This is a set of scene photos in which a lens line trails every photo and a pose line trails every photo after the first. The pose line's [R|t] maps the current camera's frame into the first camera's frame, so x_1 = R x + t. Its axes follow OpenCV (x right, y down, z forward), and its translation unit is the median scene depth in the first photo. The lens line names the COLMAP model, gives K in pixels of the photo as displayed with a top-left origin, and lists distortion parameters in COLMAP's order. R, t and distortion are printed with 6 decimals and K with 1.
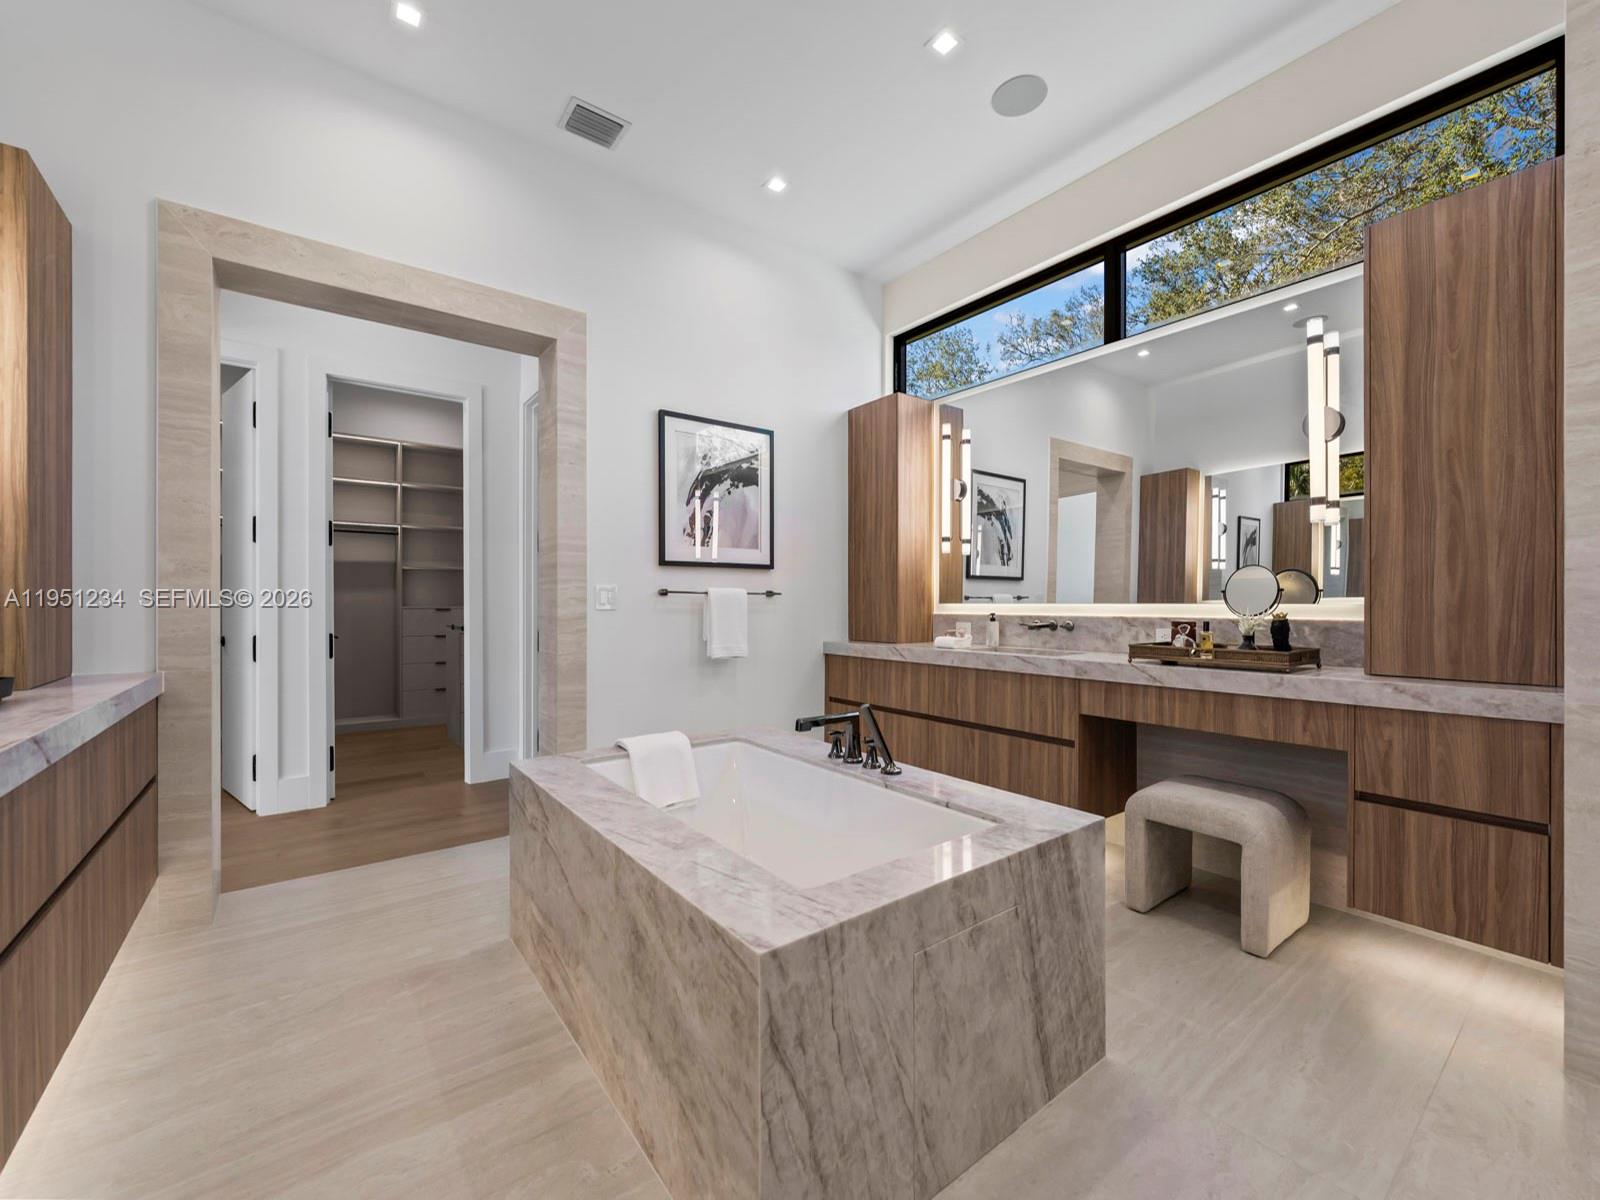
lens RADIAL K [[648.3, 0, 795.9], [0, 648.3, 610.5], [0, 0, 1]] dist [0.001569, -0.000374]
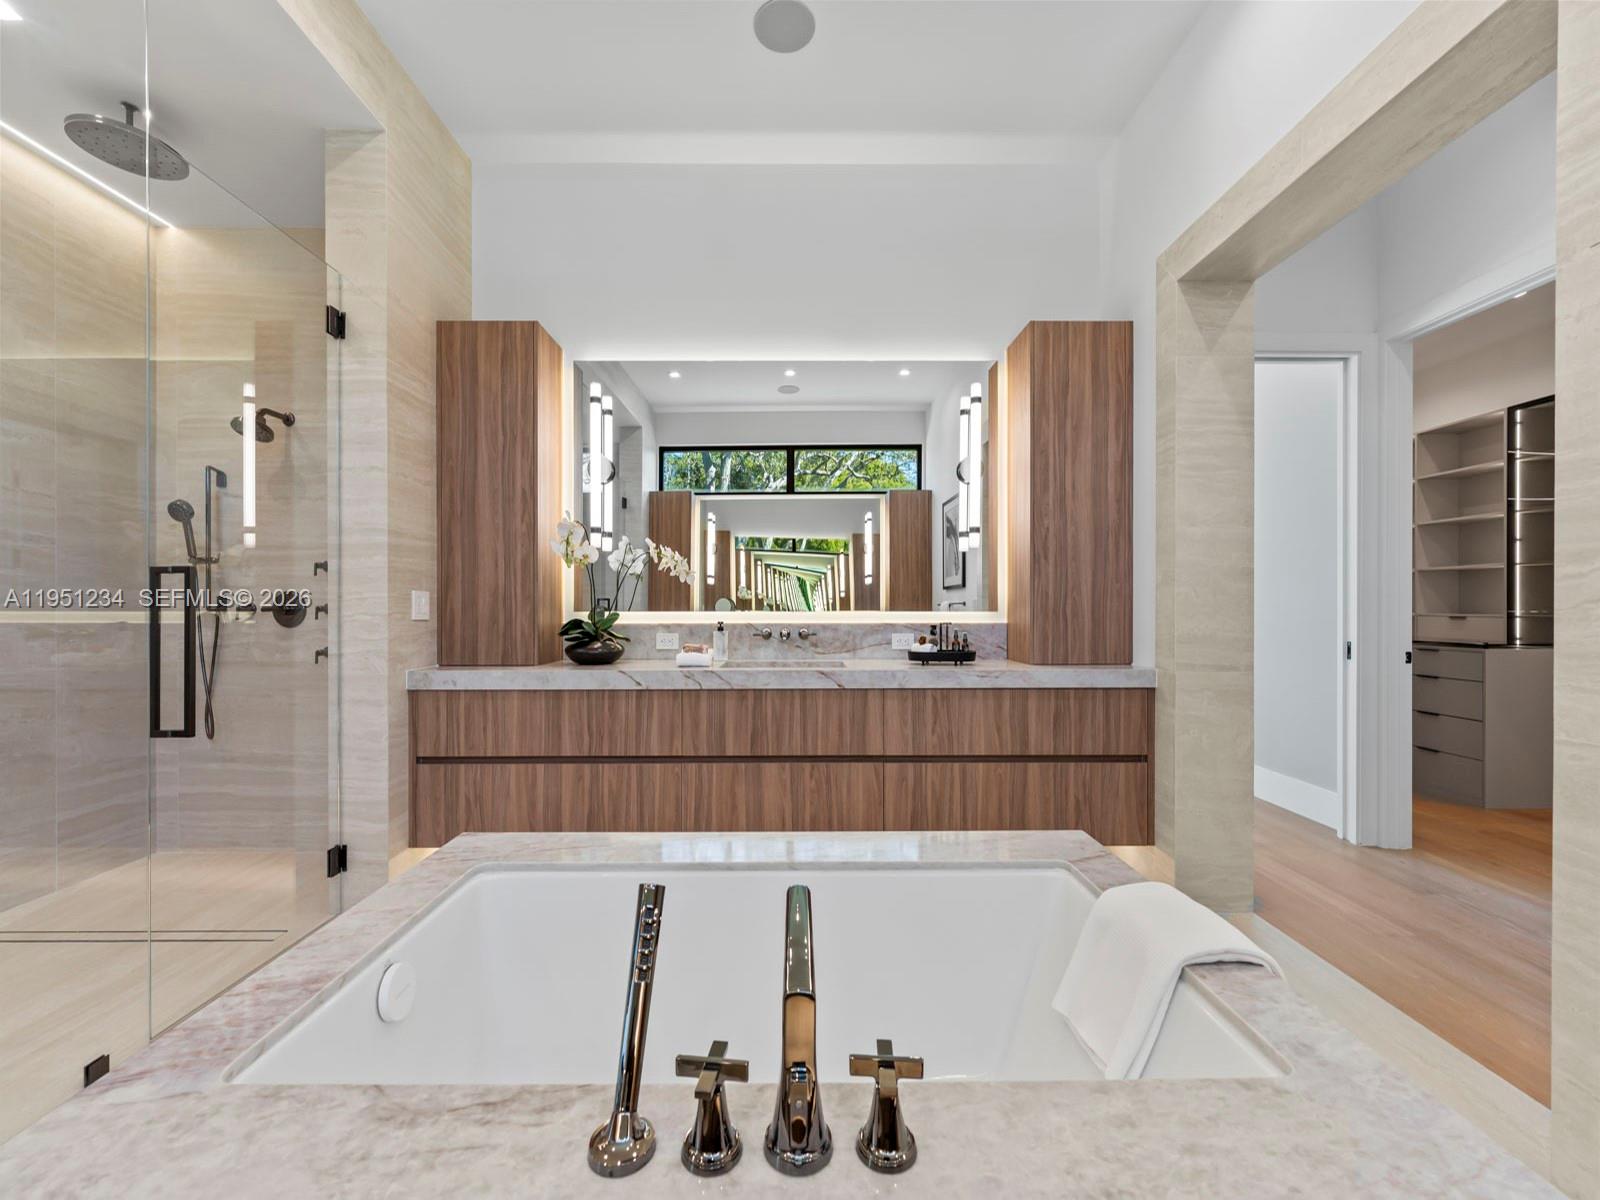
lens RADIAL K [[648.3, 0, 795.9], [0, 648.3, 610.5], [0, 0, 1]] dist [0.001569, -0.000374]
pose [[0.610206, -0.001425, 0.792242, -0.340686], [0.008821, 0.999949, -0.004996, -0.006960], [-0.792194, 0.010037, 0.610187, 0.426495]]
